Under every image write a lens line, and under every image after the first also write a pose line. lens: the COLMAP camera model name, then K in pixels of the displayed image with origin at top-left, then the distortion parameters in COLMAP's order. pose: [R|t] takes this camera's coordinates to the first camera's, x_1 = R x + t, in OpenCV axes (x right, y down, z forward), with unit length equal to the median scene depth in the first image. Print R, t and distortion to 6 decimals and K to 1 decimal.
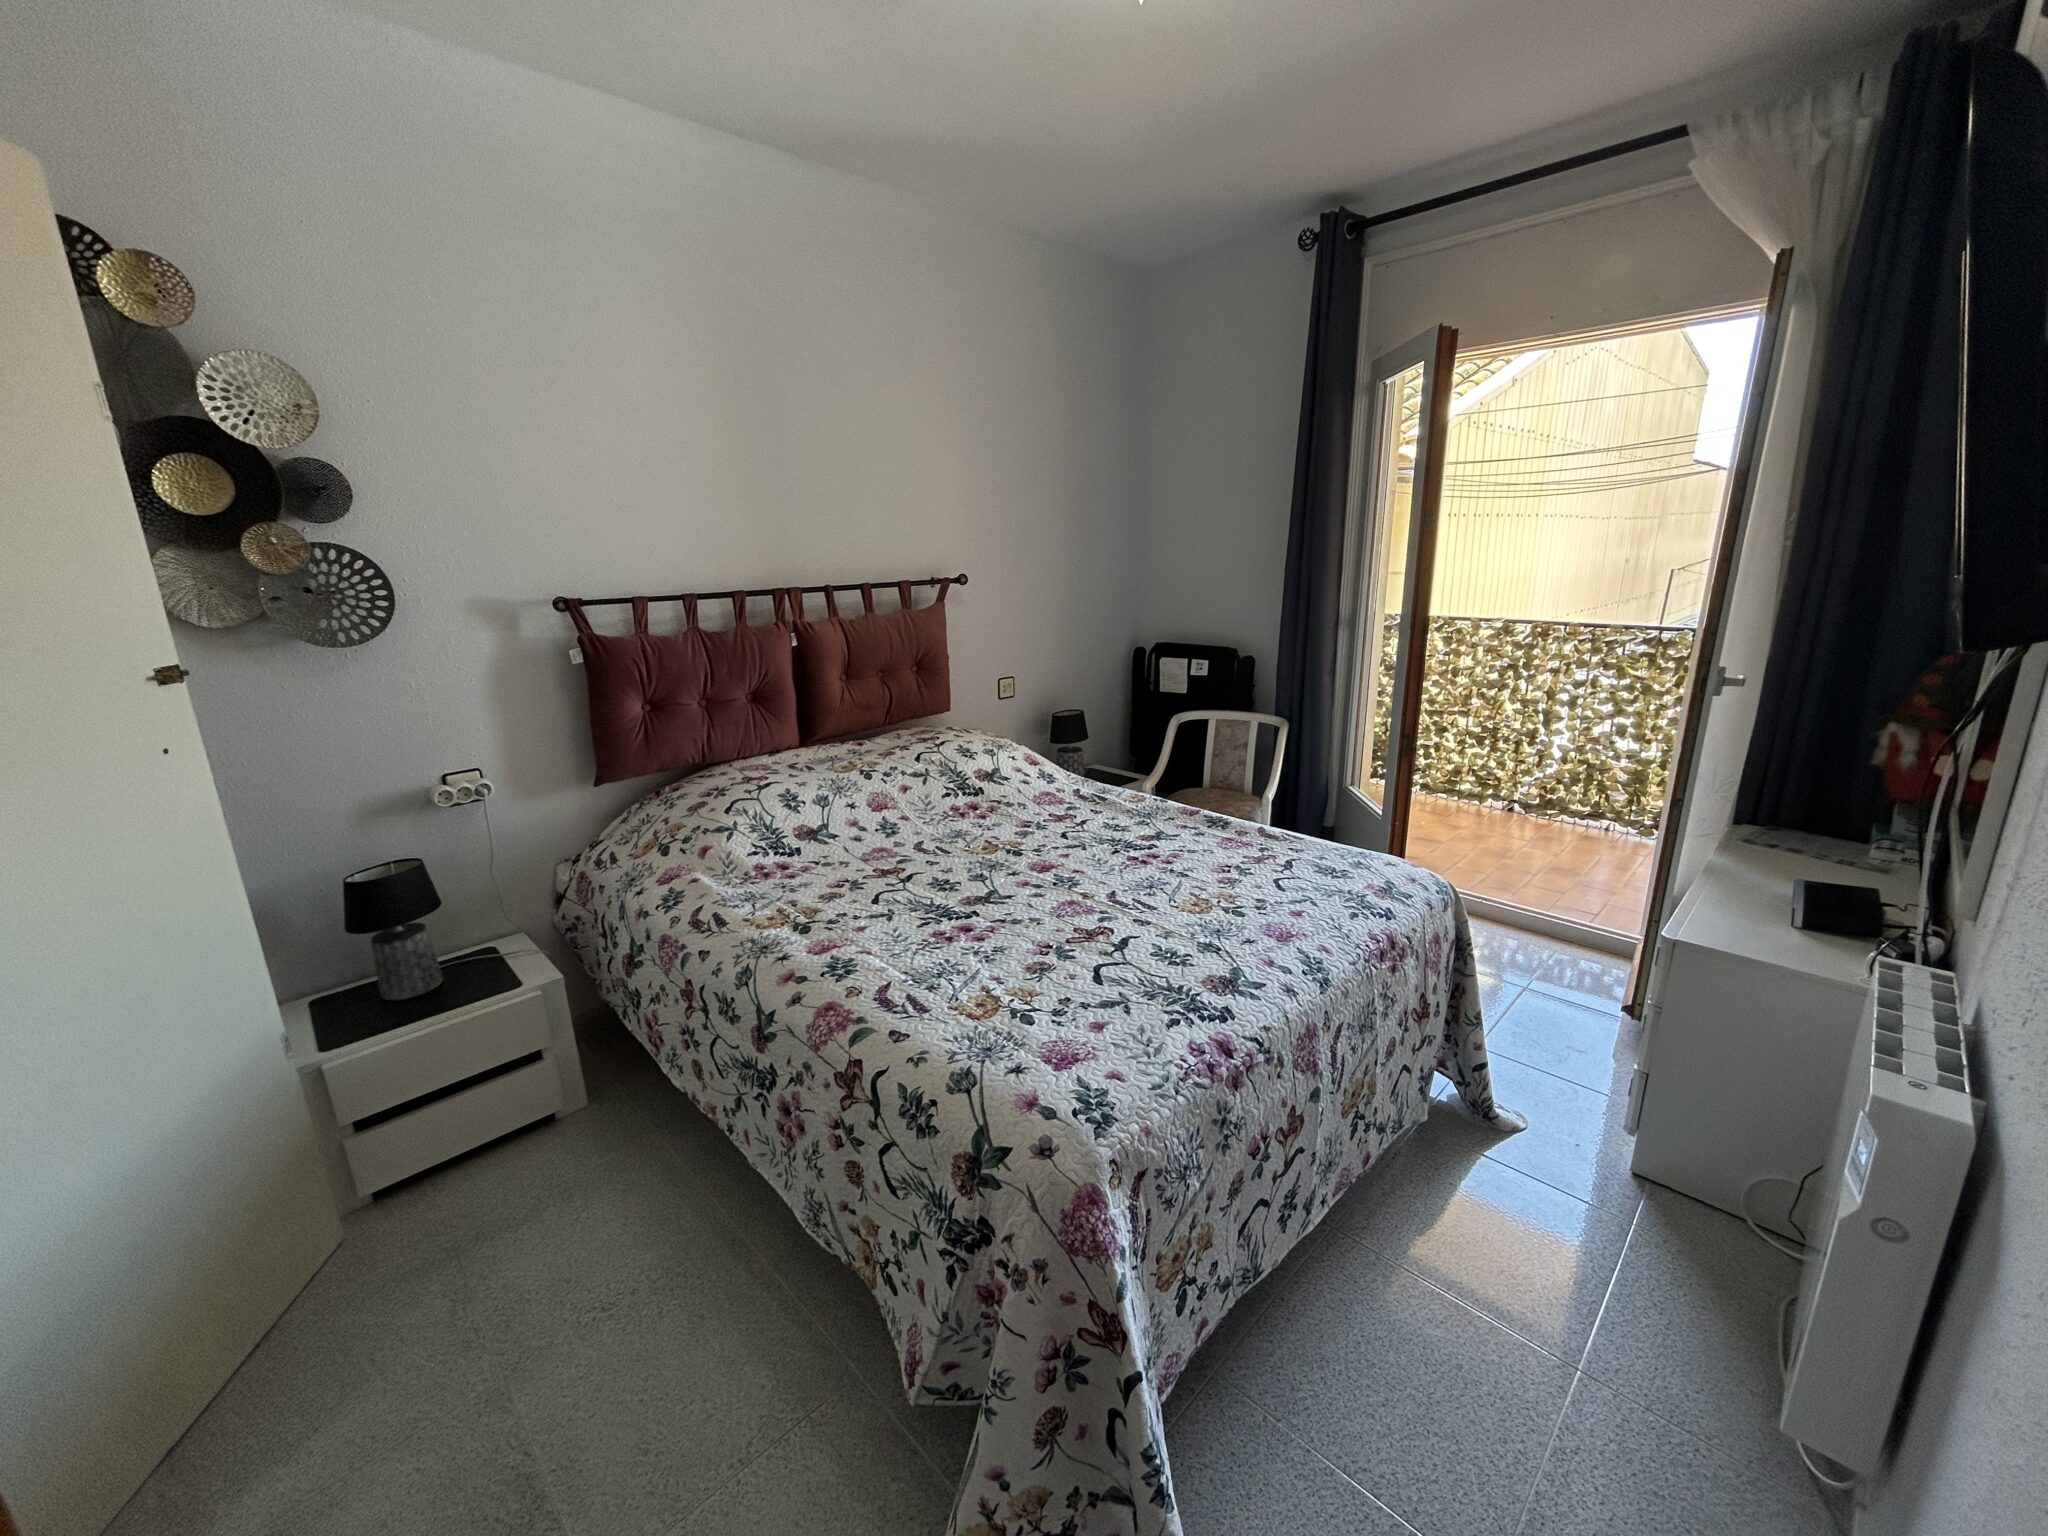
lens RADIAL K [[832.3, 0, 1026.8], [0, 832.3, 767.1], [0, 0, 1]] dist [-0.001093, 0.000501]
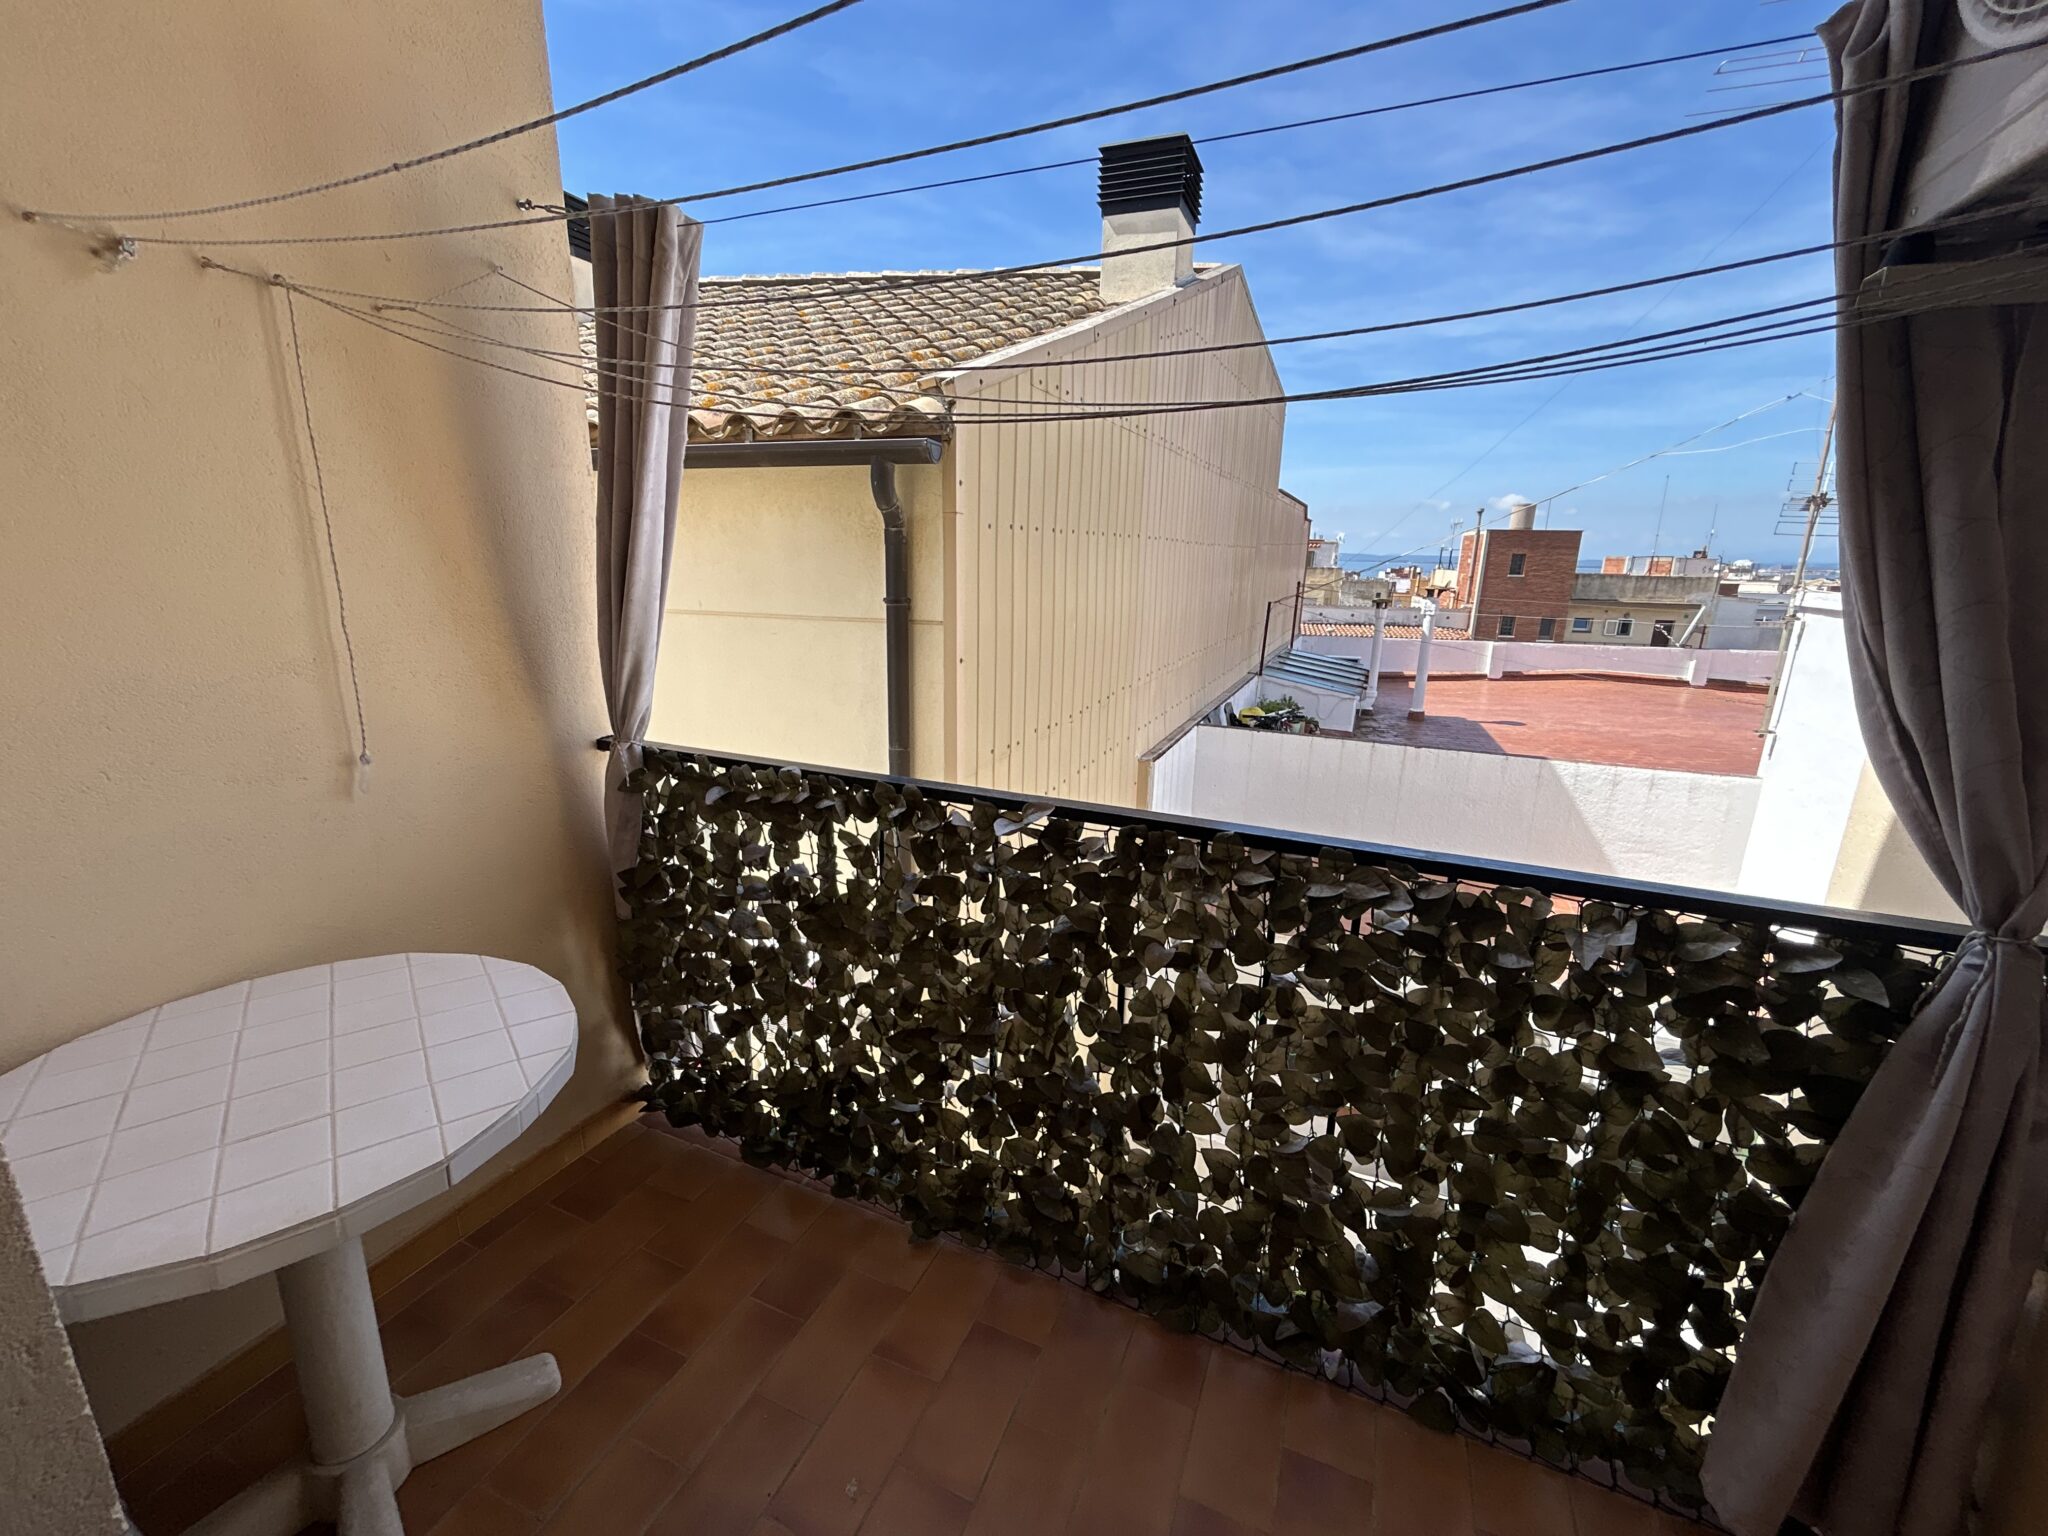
lens RADIAL K [[832.3, 0, 1026.8], [0, 832.3, 767.1], [0, 0, 1]] dist [-0.001093, 0.000501]
pose [[0.921998, -0.059468, 0.382600, 0.436126], [0.063766, 0.997964, 0.001450, -0.198750], [-0.381908, 0.023060, 0.923913, 0.687592]]
